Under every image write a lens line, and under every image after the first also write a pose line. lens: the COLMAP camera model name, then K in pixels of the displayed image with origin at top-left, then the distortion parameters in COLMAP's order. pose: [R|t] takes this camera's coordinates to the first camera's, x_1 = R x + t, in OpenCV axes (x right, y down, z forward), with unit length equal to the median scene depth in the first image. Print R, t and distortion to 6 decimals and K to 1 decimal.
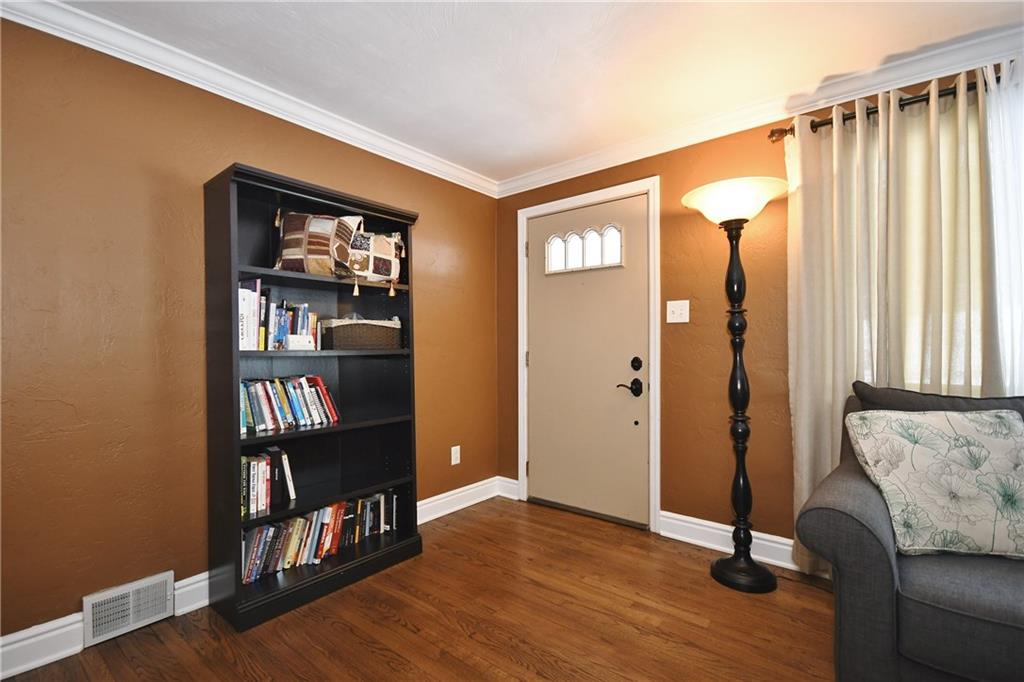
lens RADIAL K [[464.9, 0, 494.4], [0, 464.9, 346.5], [0, 0, 1]] dist [-0.002279, -0.000694]
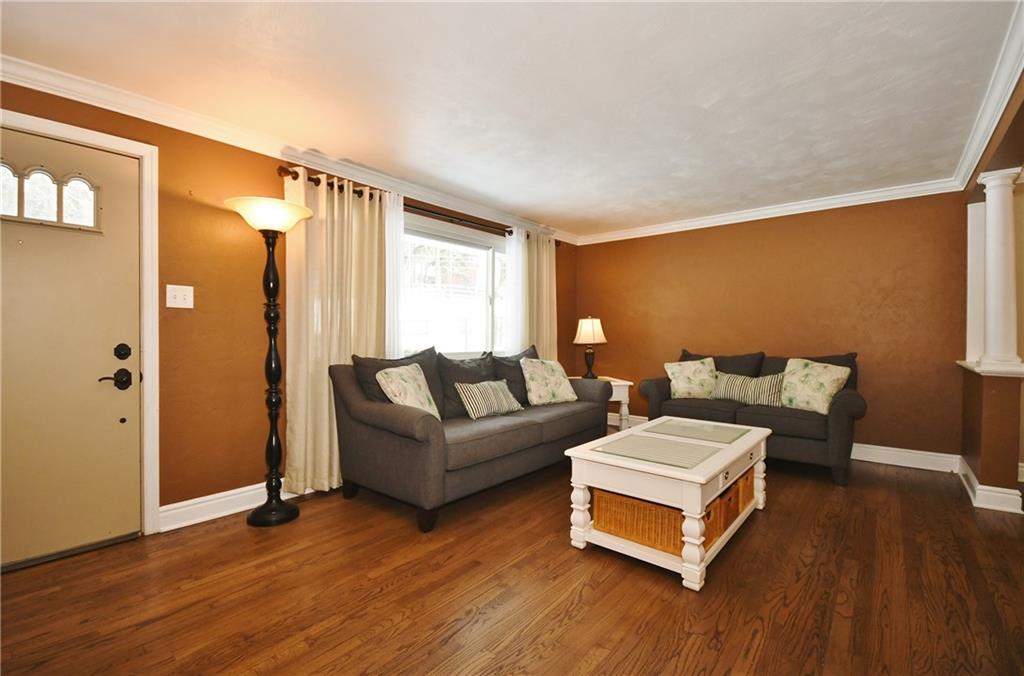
lens RADIAL K [[454.3, 0, 512.0], [0, 454.3, 338.0], [0, 0, 1]] dist [0.000653, 0.000124]
pose [[0.003284, 0.000265, 0.999995, -0.682202], [-0.005355, 0.999986, -0.000247, 0.010715], [-0.999980, -0.005354, 0.003286, 0.354985]]
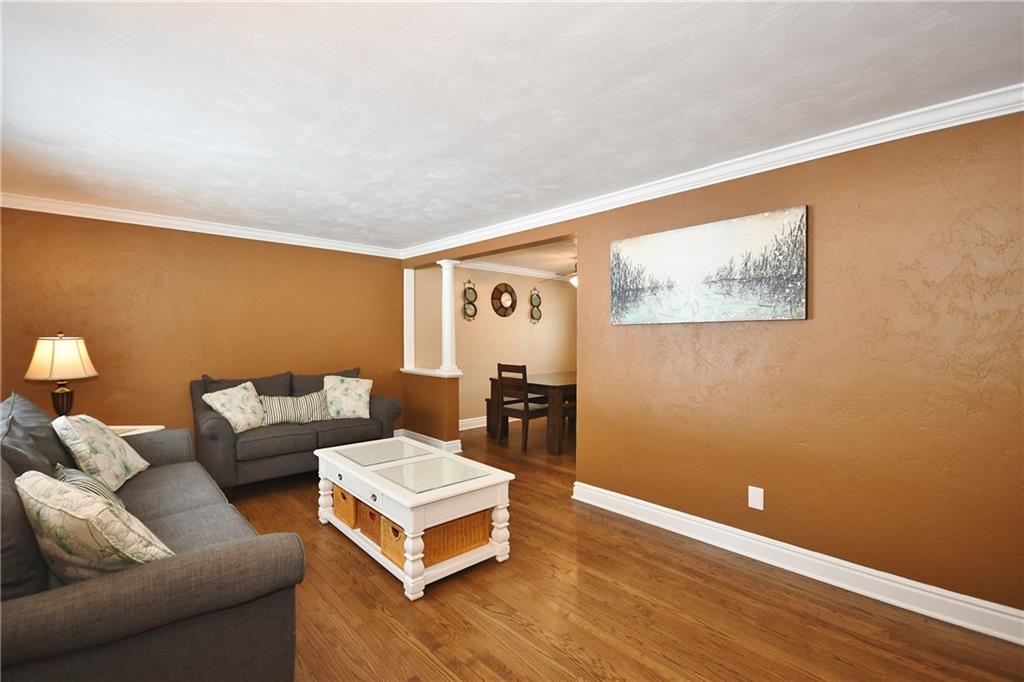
lens RADIAL K [[442.8, 0, 512.0], [0, 442.8, 341.0], [0, 0, 1]] dist [0.000041, -0.000080]
pose [[-0.992365, 0.000933, 0.123335, 0.017751], [0.001387, 0.999993, 0.003600, -0.077422], [-0.123331, 0.003744, -0.992359, 1.126442]]
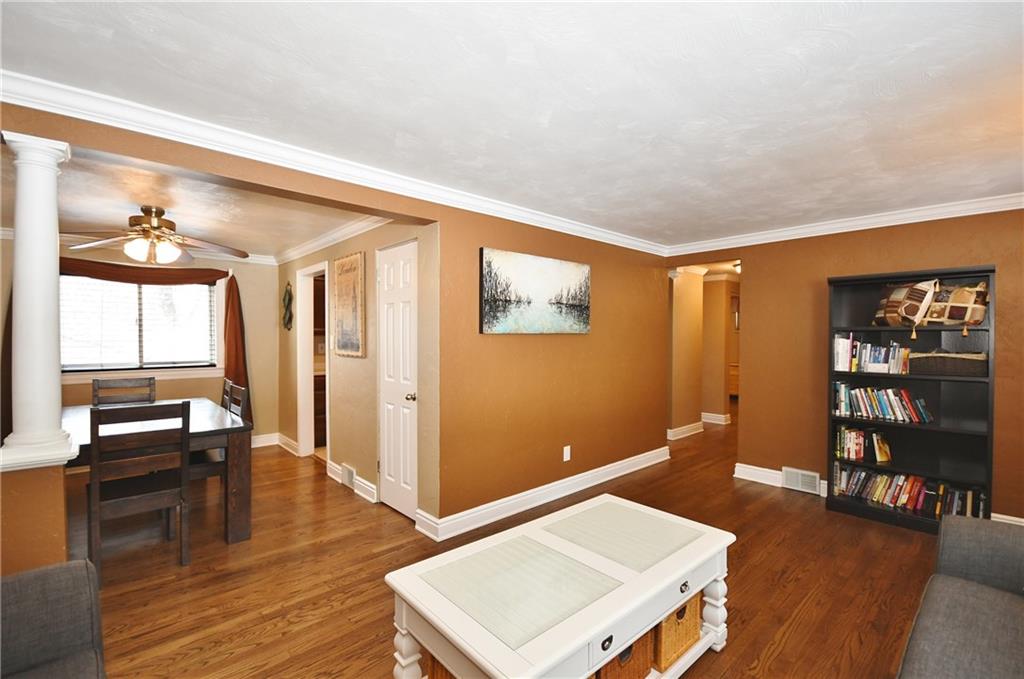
lens RADIAL K [[446.1, 0, 495.2], [0, 446.1, 344.1], [0, 0, 1]] dist [0.000950, -0.010235]
pose [[-0.166058, 0.018938, -0.985934, 1.258433], [0.003747, 0.999820, 0.018574, -0.117208], [0.986109, -0.000610, -0.166099, -0.082974]]
